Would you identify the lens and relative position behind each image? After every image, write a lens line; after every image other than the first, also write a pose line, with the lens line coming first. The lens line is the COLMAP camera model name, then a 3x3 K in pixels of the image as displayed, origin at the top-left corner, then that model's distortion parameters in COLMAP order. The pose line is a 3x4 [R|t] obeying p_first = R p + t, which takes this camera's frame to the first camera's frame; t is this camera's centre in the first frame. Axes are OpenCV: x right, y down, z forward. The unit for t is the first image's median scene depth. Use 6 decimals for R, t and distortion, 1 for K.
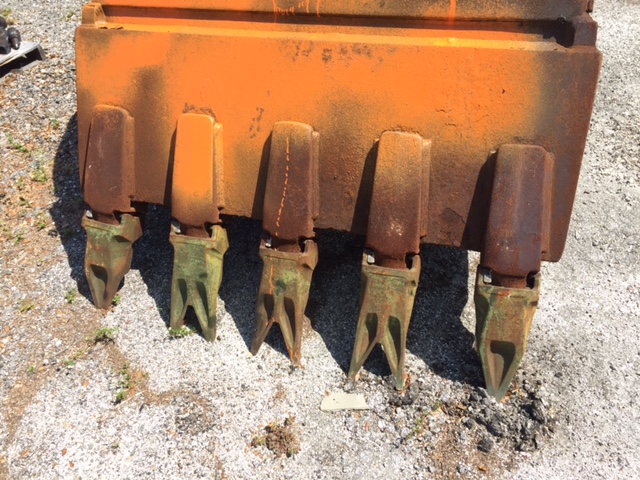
lens RADIAL K [[542.3, 0, 320.0], [0, 542.3, 240.0], [0, 0, 1]] dist [0.040128, -0.010998]
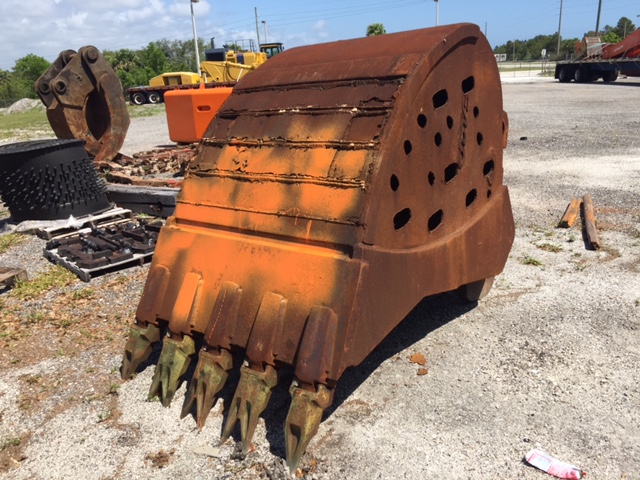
lens RADIAL K [[542.3, 0, 320.0], [0, 542.3, 240.0], [0, 0, 1]] dist [0.040128, -0.010998]
pose [[0.928698, 0.111715, -0.353611, 0.829664], [-0.246024, 0.899088, -0.362095, 0.236475], [0.277476, 0.423274, 0.862465, -0.539400]]
